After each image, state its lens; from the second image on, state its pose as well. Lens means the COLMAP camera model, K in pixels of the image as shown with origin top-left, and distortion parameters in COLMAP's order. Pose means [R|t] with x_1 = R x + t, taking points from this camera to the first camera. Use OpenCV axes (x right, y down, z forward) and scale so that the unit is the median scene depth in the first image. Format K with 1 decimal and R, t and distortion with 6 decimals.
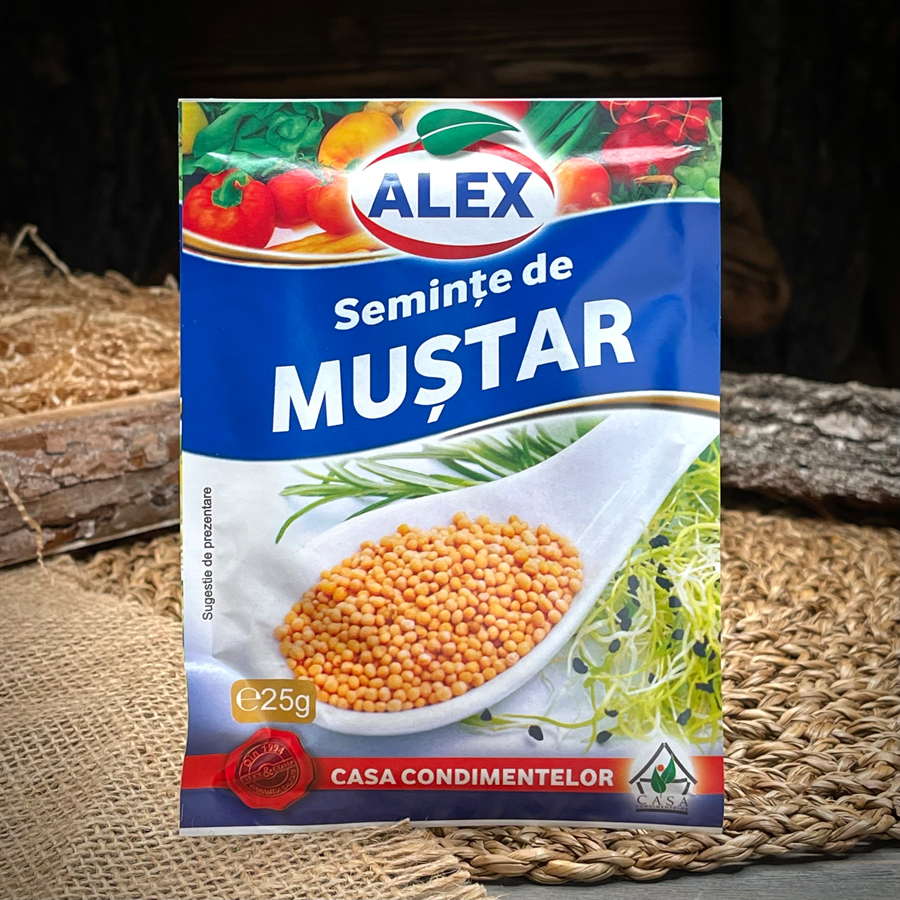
lens RADIAL K [[2559.9, 0, 449.3], [0, 2559.9, 412.2], [0, 0, 1]] dist [0.137255, -0.333793]
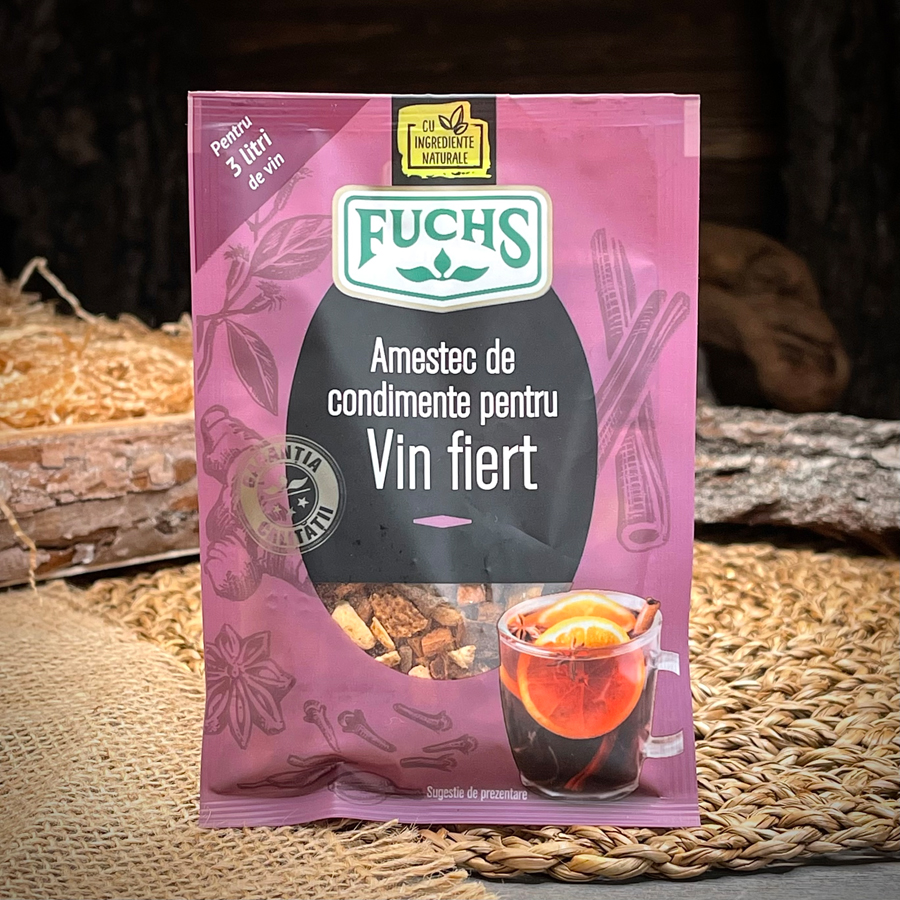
lens RADIAL K [[2559.9, 0, 449.3], [0, 2559.9, 412.2], [0, 0, 1]] dist [0.137255, -0.333793]
pose [[0.999601, -0.001753, -0.028204, 0.016792], [-0.001100, 0.994903, -0.100834, 0.089063], [0.028237, 0.100825, 0.994503, 0.076283]]
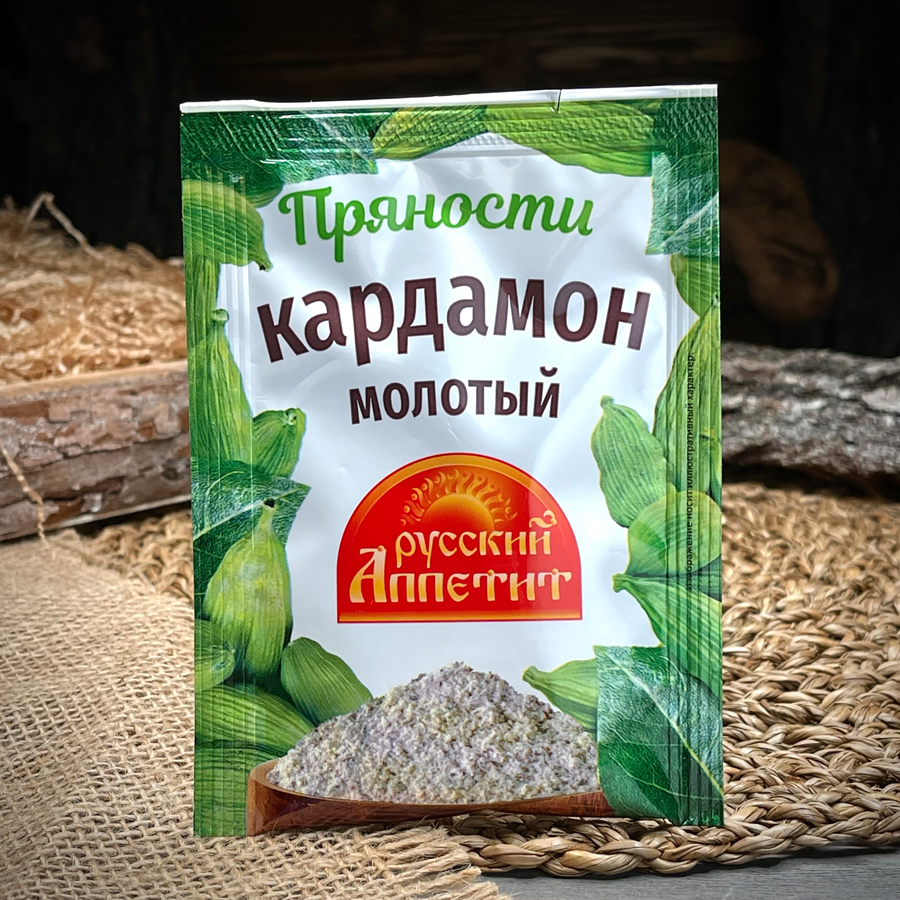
lens RADIAL K [[2362.6, 0, 447.1], [0, 2362.6, 486.8], [0, 0, 1]] dist [0.139995, -0.503467]
pose [[0.999476, 0.003729, -0.032157, 0.018499], [-0.003208, 0.999863, 0.016234, 0.025167], [0.032214, -0.016123, 0.999351, 0.126842]]
